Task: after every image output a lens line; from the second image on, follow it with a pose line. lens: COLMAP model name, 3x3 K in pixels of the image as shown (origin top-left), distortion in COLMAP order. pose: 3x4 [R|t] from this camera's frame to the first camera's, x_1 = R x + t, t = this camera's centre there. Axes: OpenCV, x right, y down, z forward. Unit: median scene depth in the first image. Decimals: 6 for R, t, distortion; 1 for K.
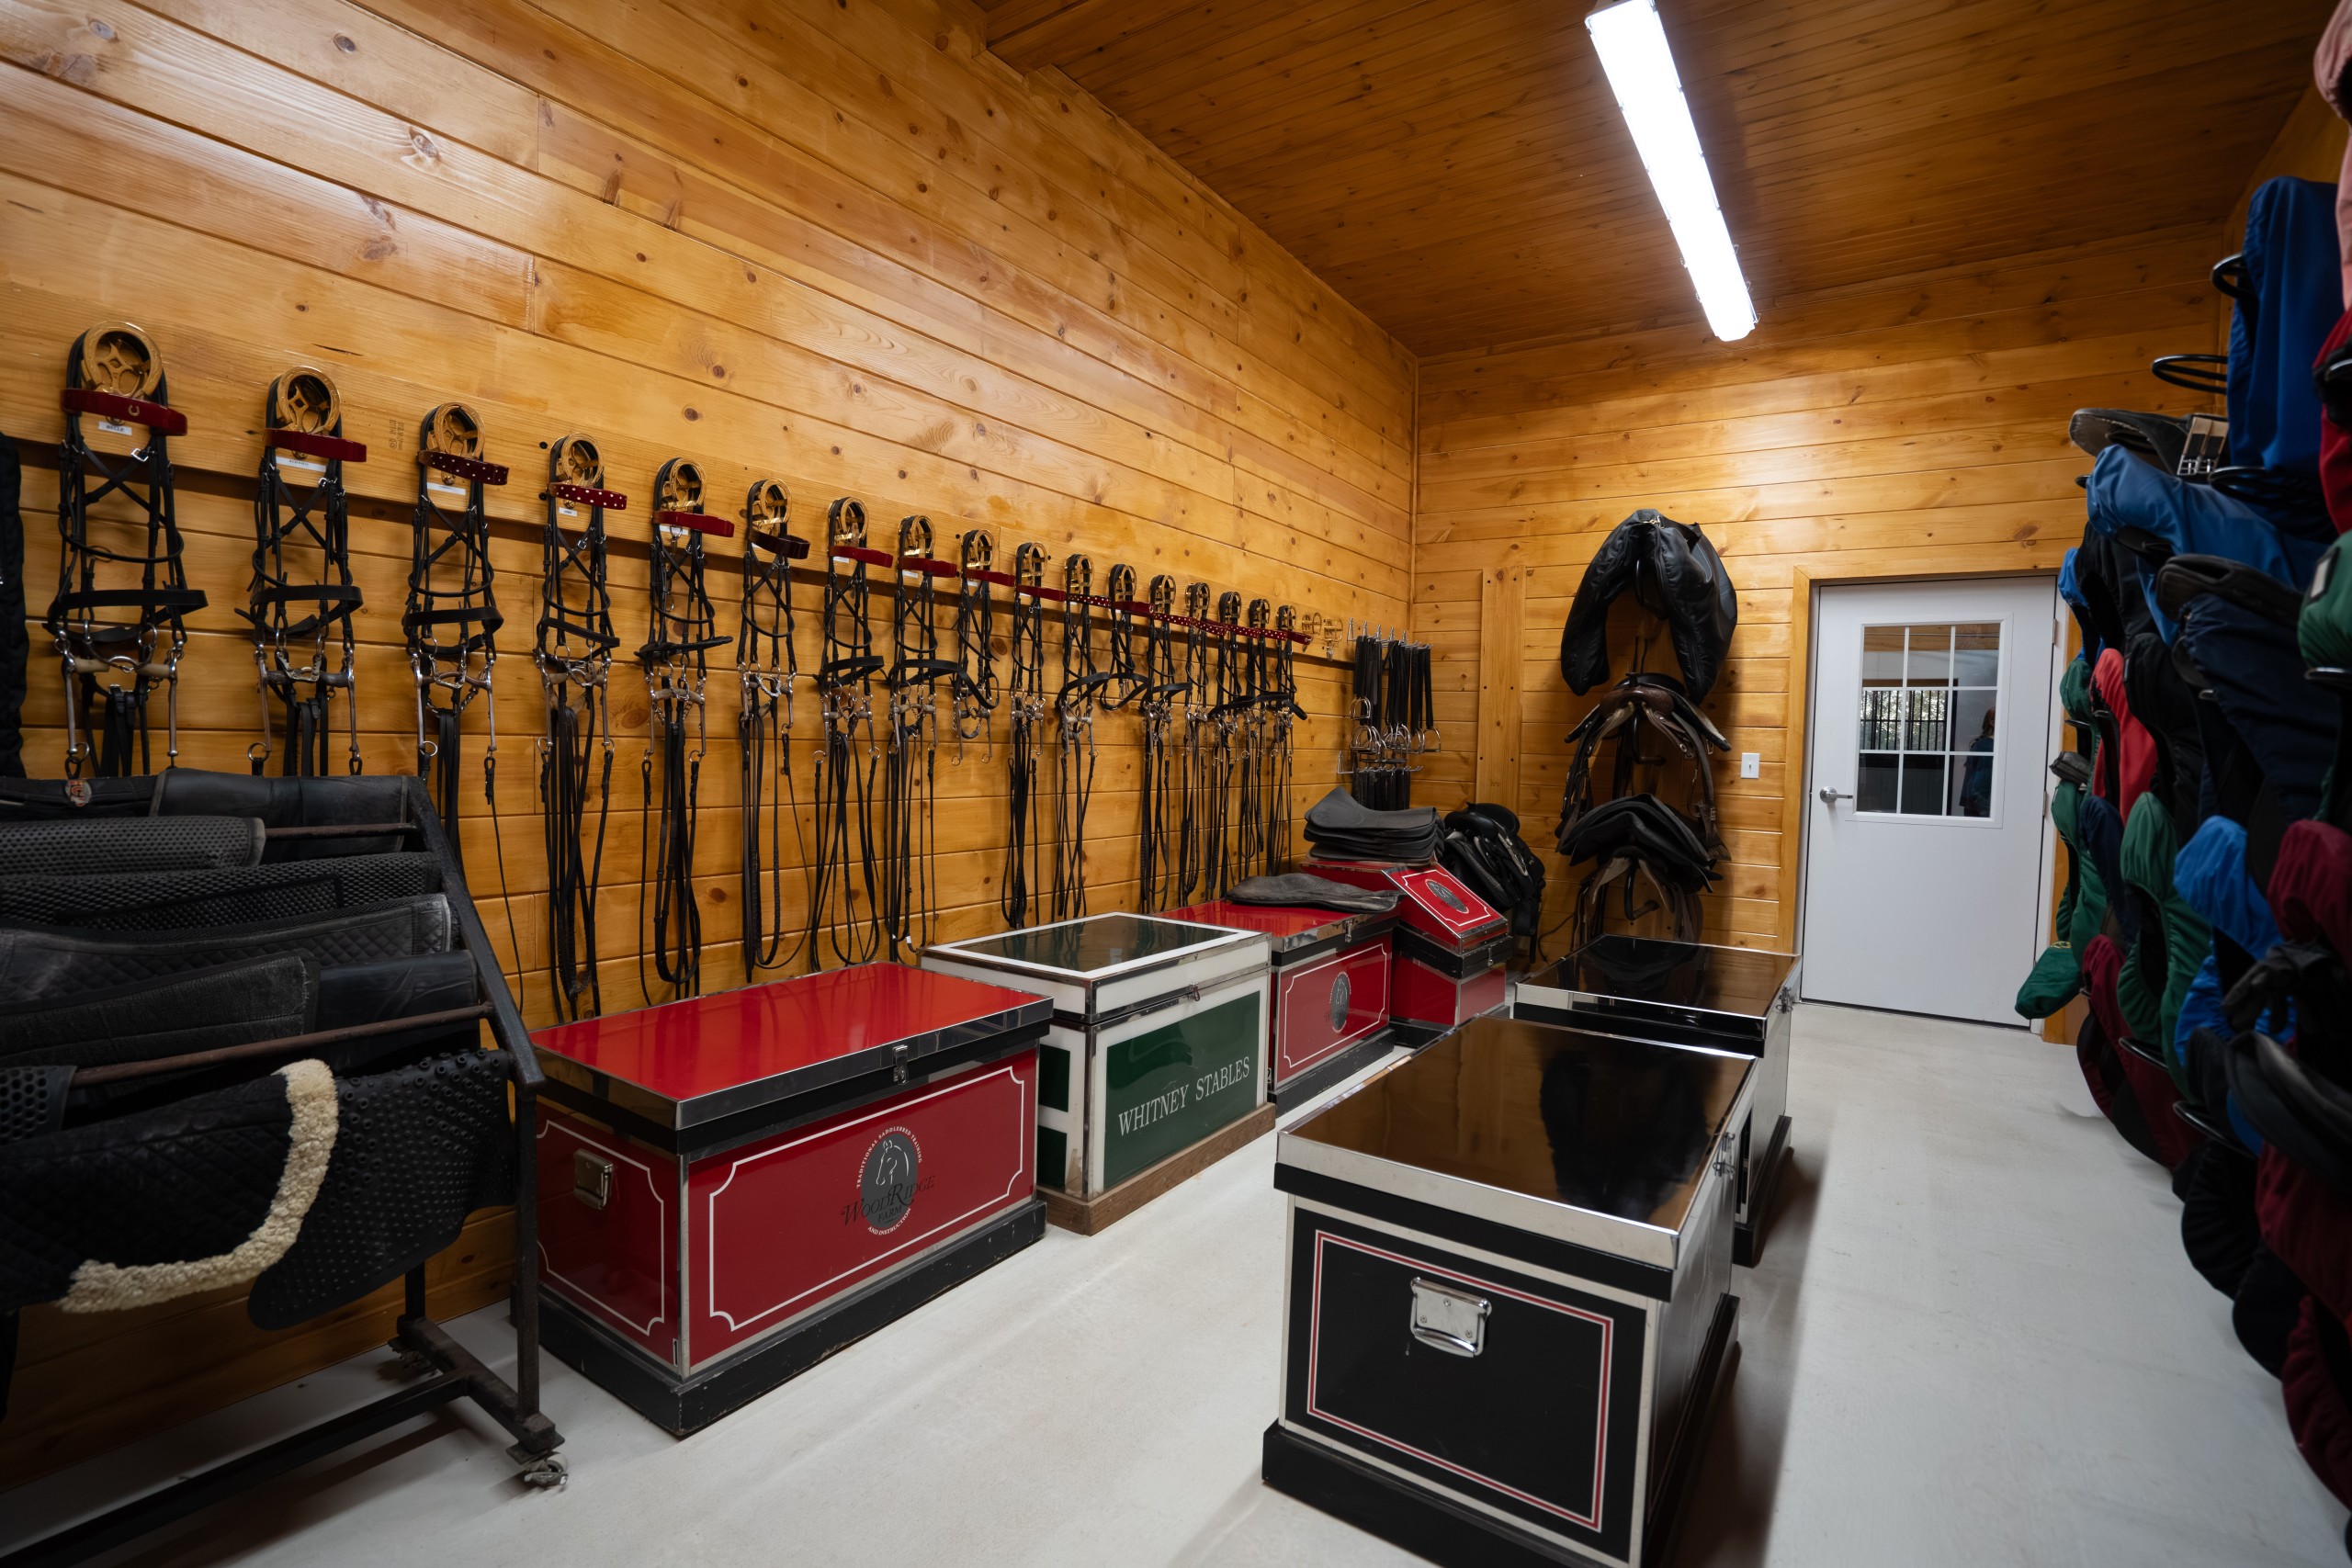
lens RADIAL K [[1081.8, 0, 1161.1], [0, 1081.8, 788.2], [0, 0, 1]] dist [-0.033614, 0.003491]
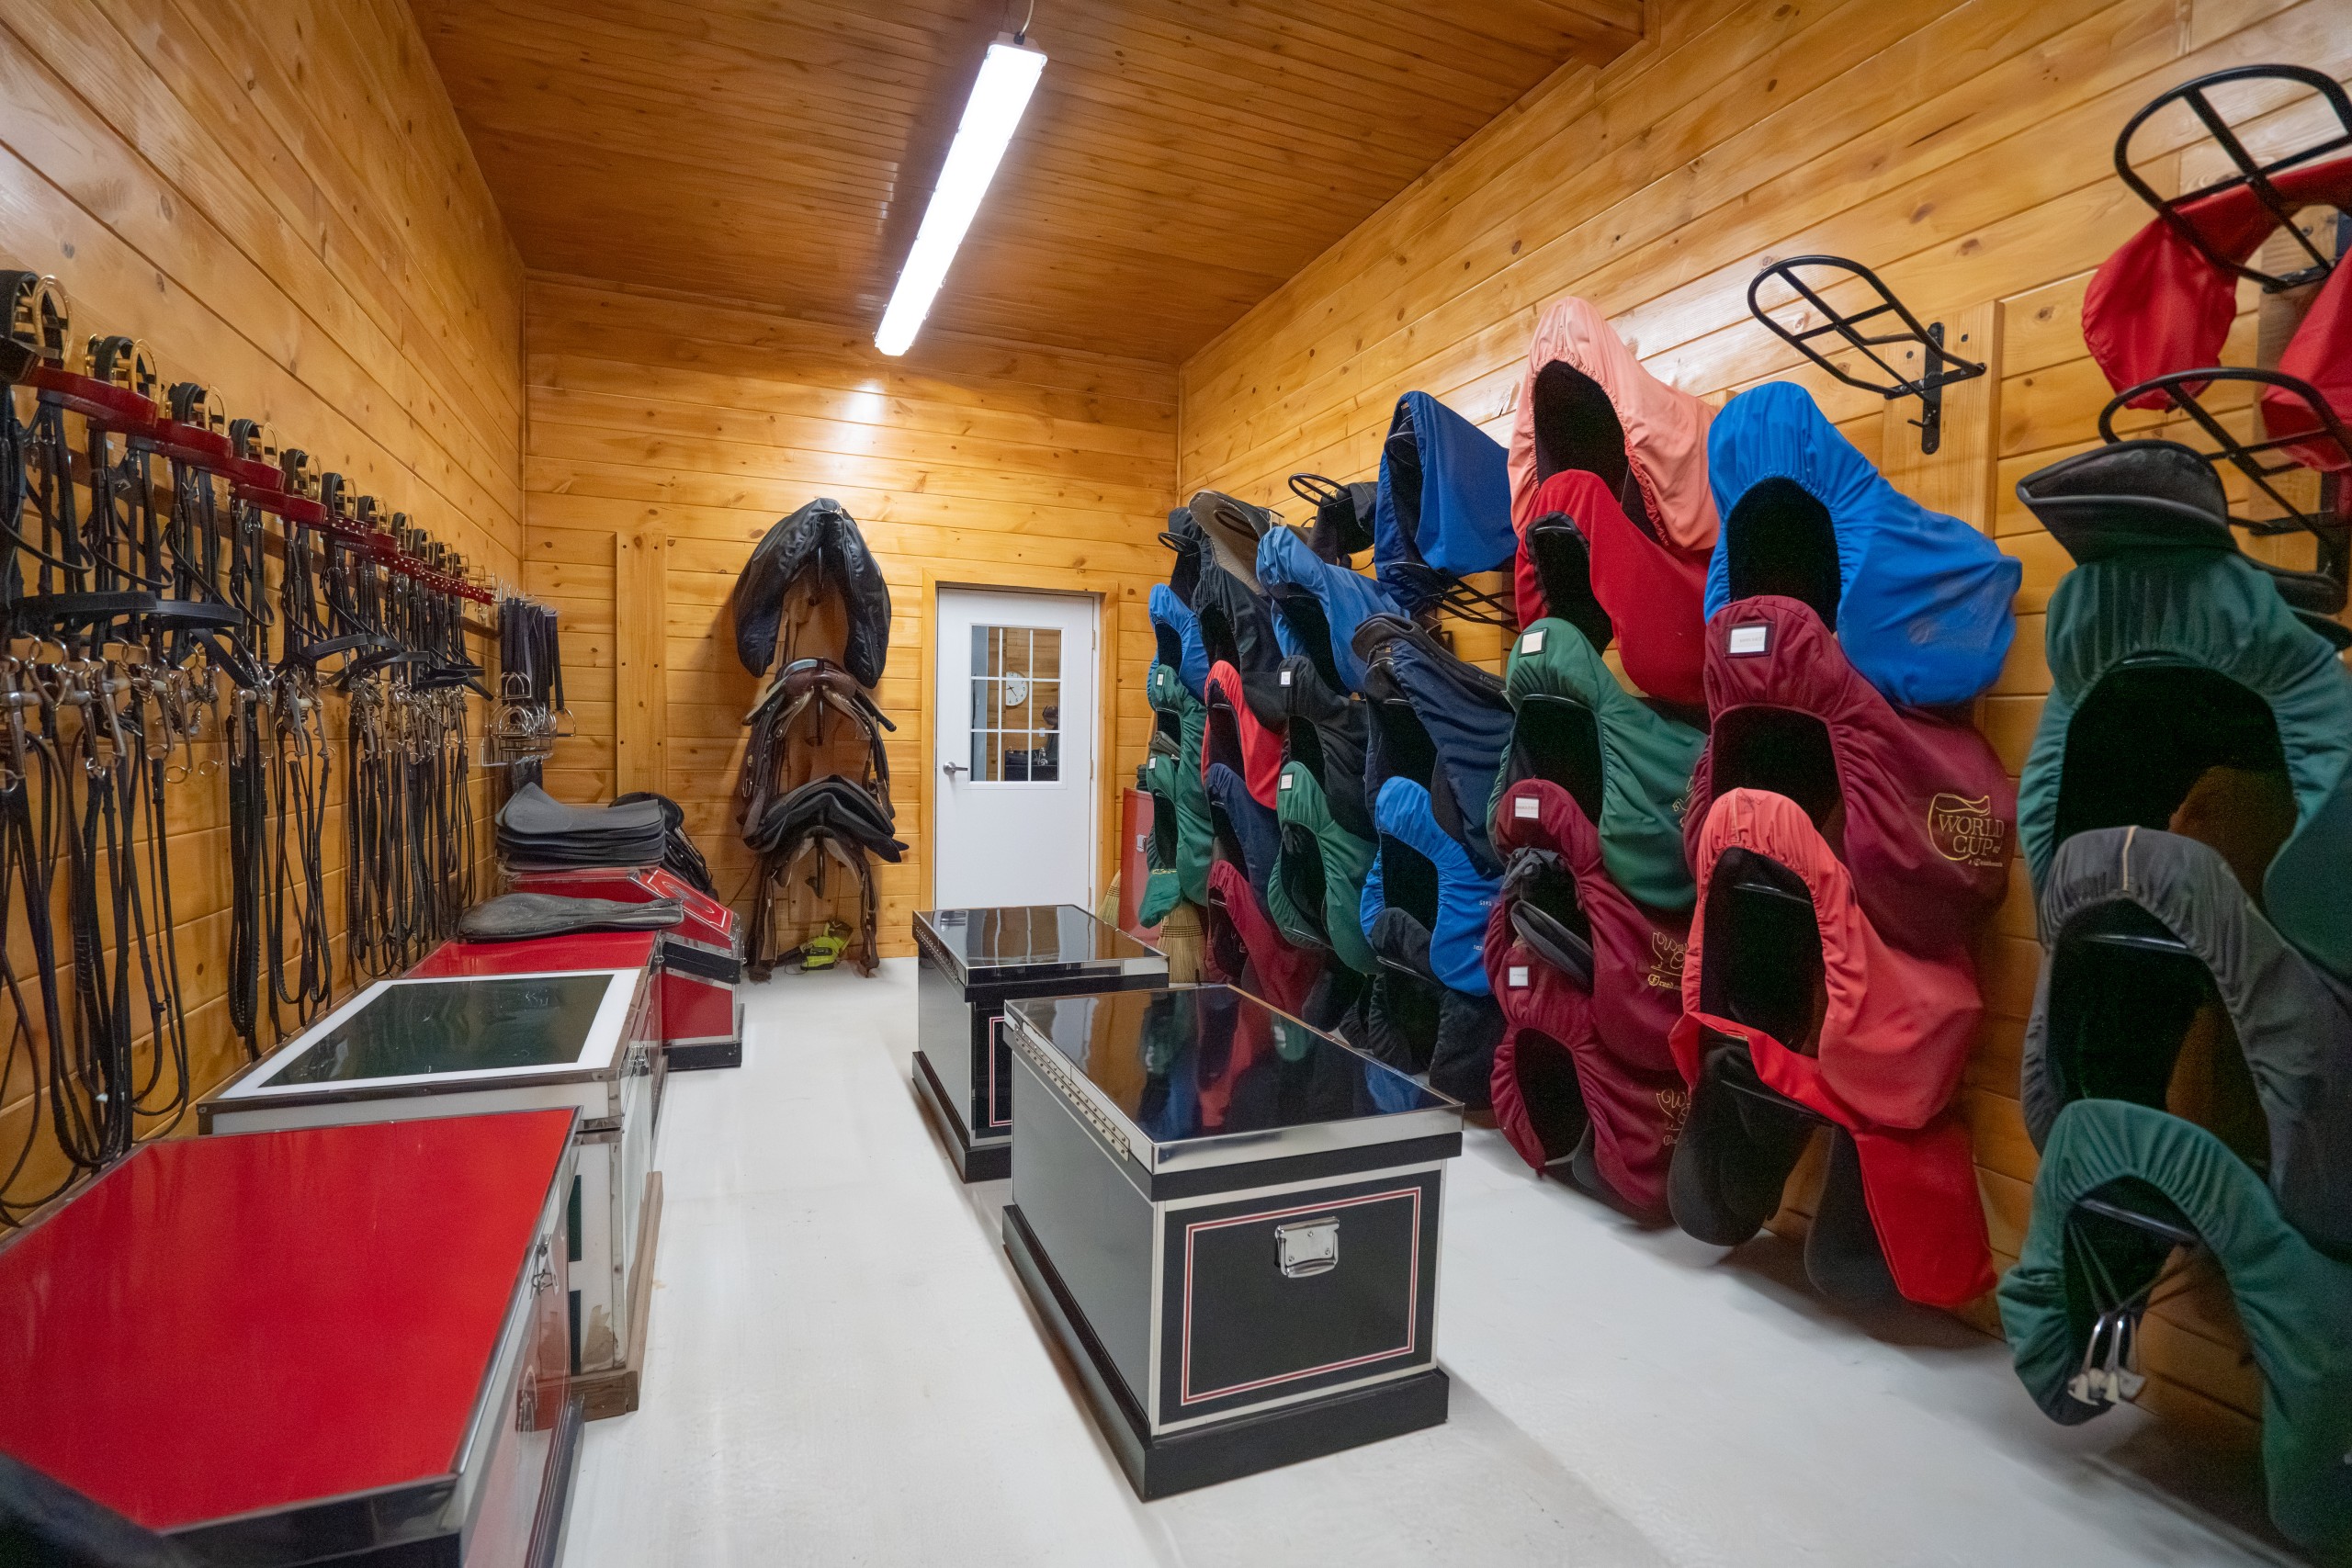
lens RADIAL K [[1081.8, 0, 1160.5], [0, 1081.8, 790.6], [0, 0, 1]] dist [-0.033614, 0.003491]
pose [[0.559351, -0.057842, 0.826910, -0.226047], [0.034279, 0.998323, 0.046645, -0.016325], [-0.828222, 0.002255, 0.560396, 0.146117]]
